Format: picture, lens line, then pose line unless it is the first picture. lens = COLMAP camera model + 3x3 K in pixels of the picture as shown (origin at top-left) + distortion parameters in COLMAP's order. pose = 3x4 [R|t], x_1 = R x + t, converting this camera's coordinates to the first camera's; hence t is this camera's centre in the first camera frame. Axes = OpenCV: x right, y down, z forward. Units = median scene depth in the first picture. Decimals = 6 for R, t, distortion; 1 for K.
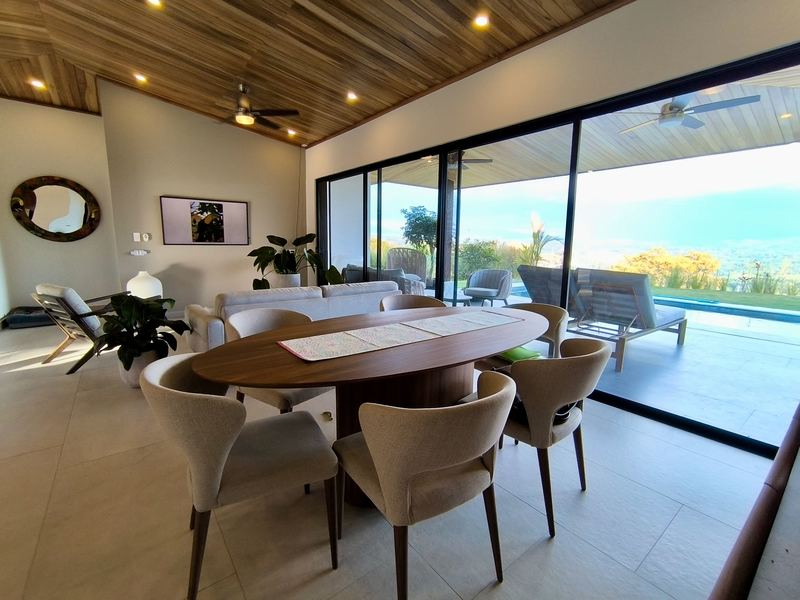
lens RADIAL K [[362.4, 0, 400.0], [0, 362.4, 300.0], [0, 0, 1]] dist [-0.000654, -0.000178]
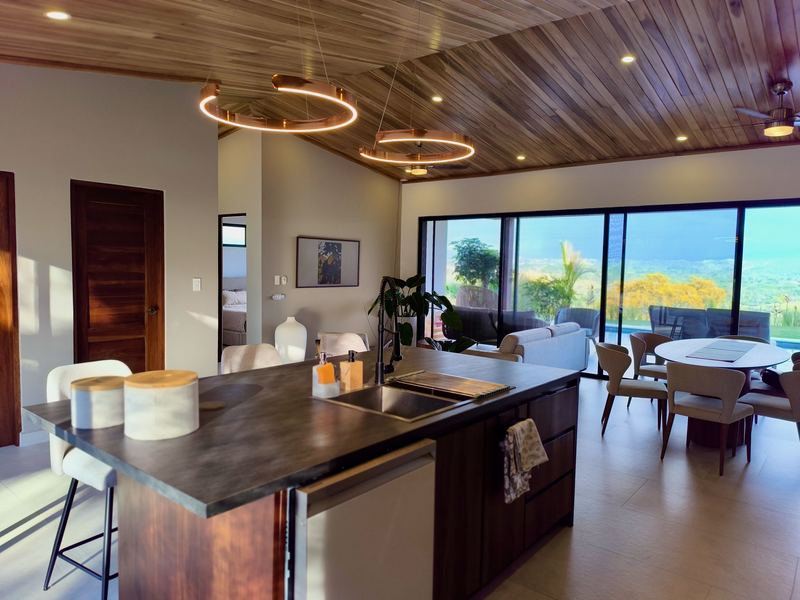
lens RADIAL K [[544.9, 0, 400.0], [0, 544.9, 300.0], [0, 0, 1]] dist [-0.002490, -0.001697]
pose [[0.975456, -0.009283, 0.220000, -0.672884], [0.029671, 0.995540, -0.089553, 0.010882], [-0.218188, 0.093883, 0.971381, -0.392767]]
